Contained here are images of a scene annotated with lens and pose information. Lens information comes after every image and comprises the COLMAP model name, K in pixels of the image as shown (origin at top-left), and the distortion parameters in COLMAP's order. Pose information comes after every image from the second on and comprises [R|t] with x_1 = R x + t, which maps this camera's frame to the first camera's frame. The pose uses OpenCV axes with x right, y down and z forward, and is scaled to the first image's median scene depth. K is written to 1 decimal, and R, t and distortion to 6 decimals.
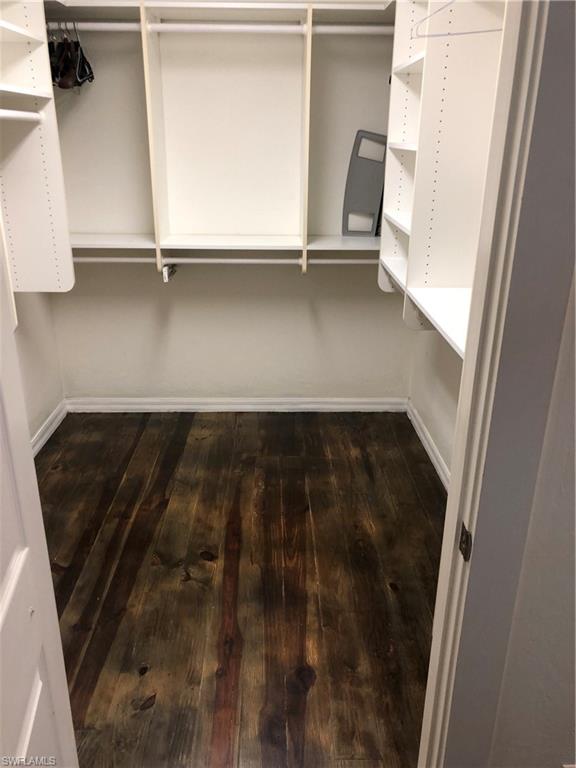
lens RADIAL K [[631.9, 0, 286.5], [0, 631.9, 387.4], [0, 0, 1]] dist [0.017185, 0.001206]
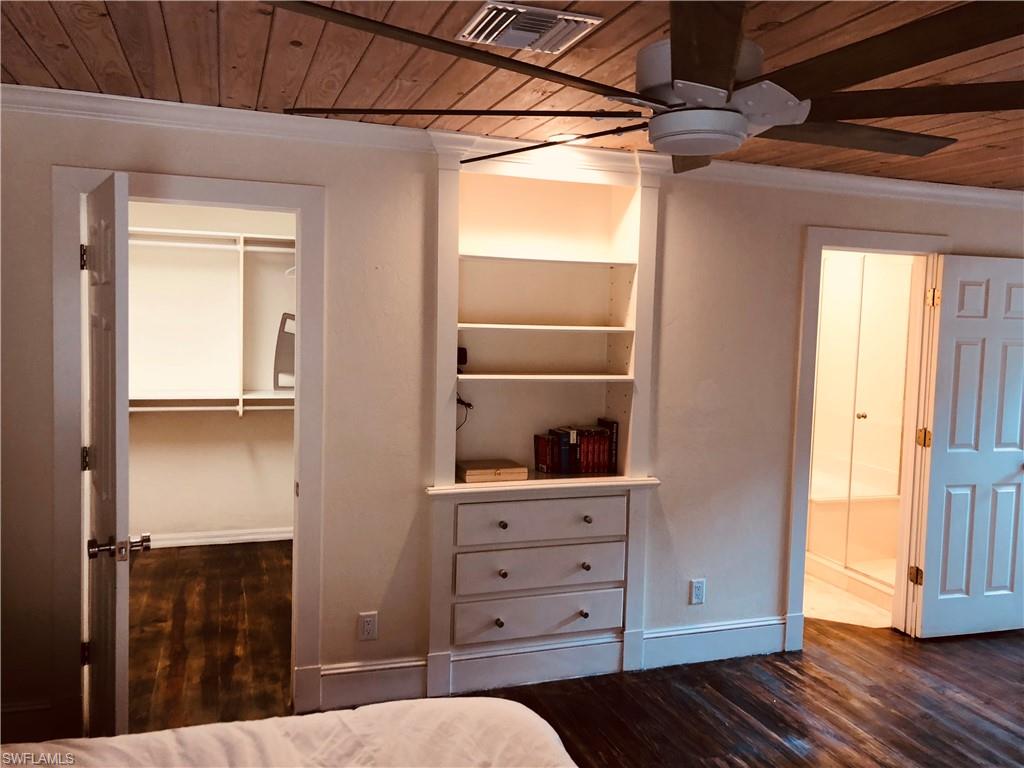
lens RADIAL K [[842.6, 0, 517.3], [0, 842.6, 381.1], [0, 0, 1]] dist [0.017185, 0.001206]
pose [[0.950826, -0.005225, 0.309681, 0.036112], [0.093154, 0.958388, -0.269844, 0.299361], [-0.295385, 0.285423, 0.911747, -0.843485]]
